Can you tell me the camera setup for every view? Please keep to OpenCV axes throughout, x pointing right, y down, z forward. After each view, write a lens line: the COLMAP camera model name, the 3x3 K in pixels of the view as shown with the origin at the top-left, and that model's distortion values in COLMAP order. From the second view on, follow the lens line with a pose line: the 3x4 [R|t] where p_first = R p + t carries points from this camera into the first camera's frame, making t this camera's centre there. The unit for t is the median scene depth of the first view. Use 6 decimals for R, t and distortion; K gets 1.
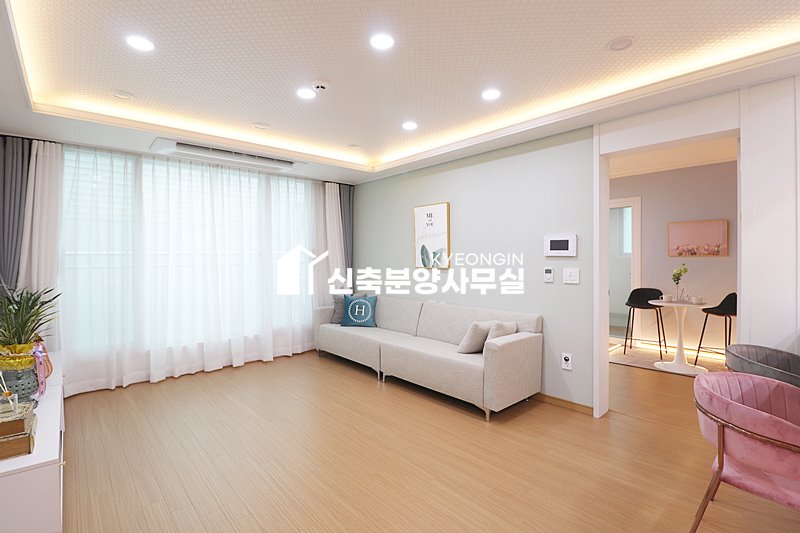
lens RADIAL K [[370.7, 0, 403.9], [0, 370.7, 264.5], [0, 0, 1]] dist [-0.003373, -0.008549]
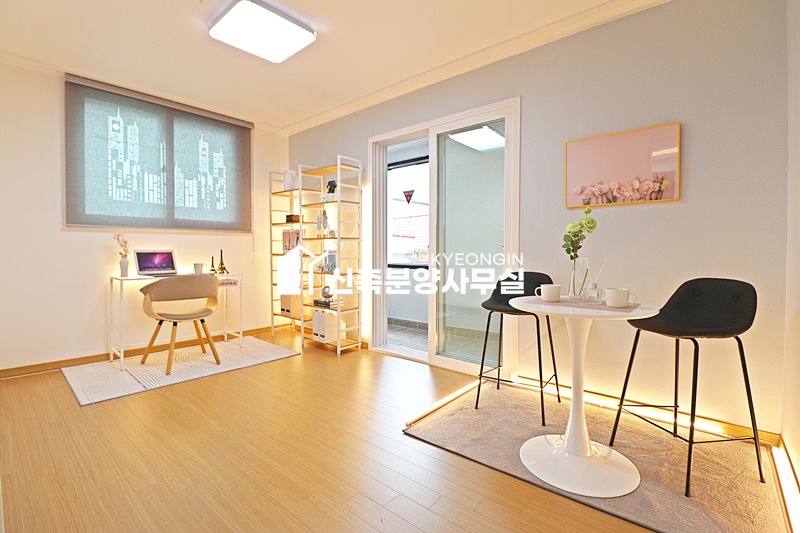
lens RADIAL K [[370.7, 0, 401.2], [0, 370.7, 261.6], [0, 0, 1]] dist [-0.003373, -0.008549]
pose [[0.990792, 0.009271, 0.135073, 0.468816], [-0.009681, 0.999950, 0.002383, 0.054405], [-0.135044, -0.003669, 0.990833, 0.583324]]
